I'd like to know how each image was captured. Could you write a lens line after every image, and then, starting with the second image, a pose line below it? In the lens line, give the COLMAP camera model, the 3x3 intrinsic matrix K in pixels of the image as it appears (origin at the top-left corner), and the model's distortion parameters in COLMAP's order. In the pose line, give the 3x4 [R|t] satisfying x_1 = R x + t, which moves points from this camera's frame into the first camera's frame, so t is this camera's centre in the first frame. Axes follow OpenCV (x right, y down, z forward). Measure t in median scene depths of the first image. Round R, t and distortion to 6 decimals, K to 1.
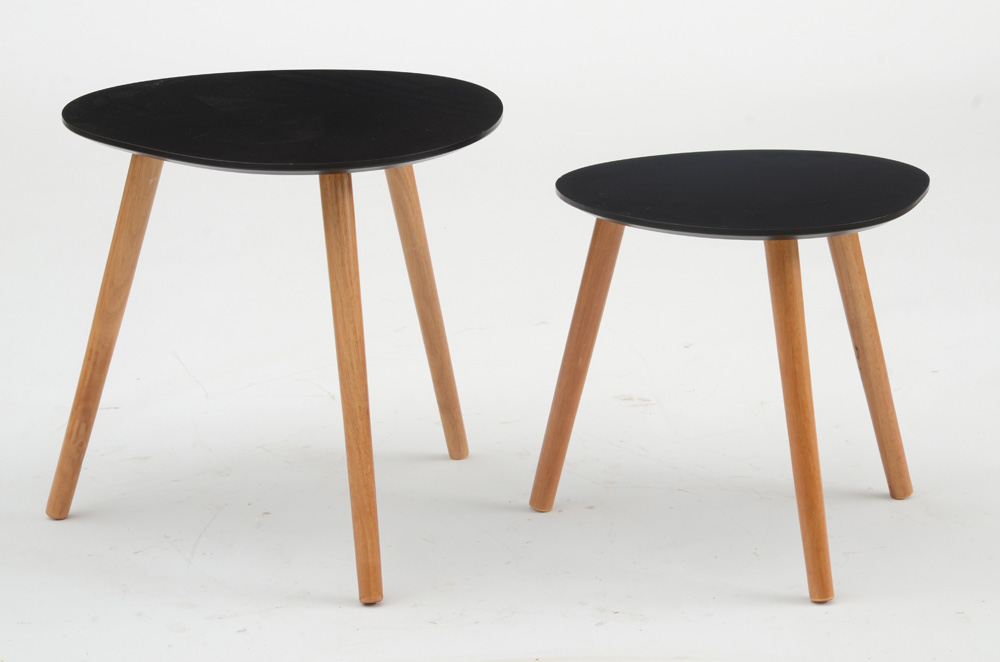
lens RADIAL K [[3478.3, 0, 500.6], [0, 3478.3, 330.3], [0, 0, 1]] dist [0.779581, 0.000000]
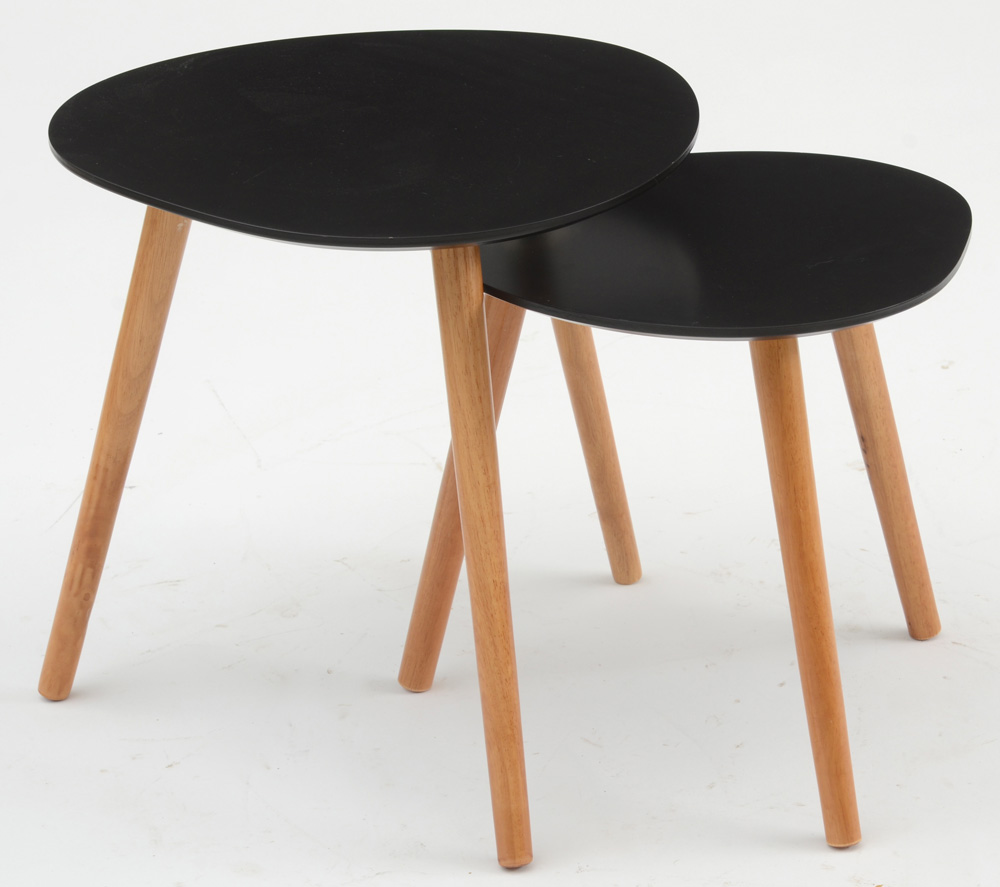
lens RADIAL K [[4353.0, 0, 498.2], [0, 4353.0, 444.3], [0, 0, 1]] dist [0.589466, 0.000000]
pose [[0.999762, -0.008728, -0.019972, -0.021570], [0.010998, 0.993131, 0.116489, -0.097923], [0.018819, -0.116681, 0.992991, 0.156837]]
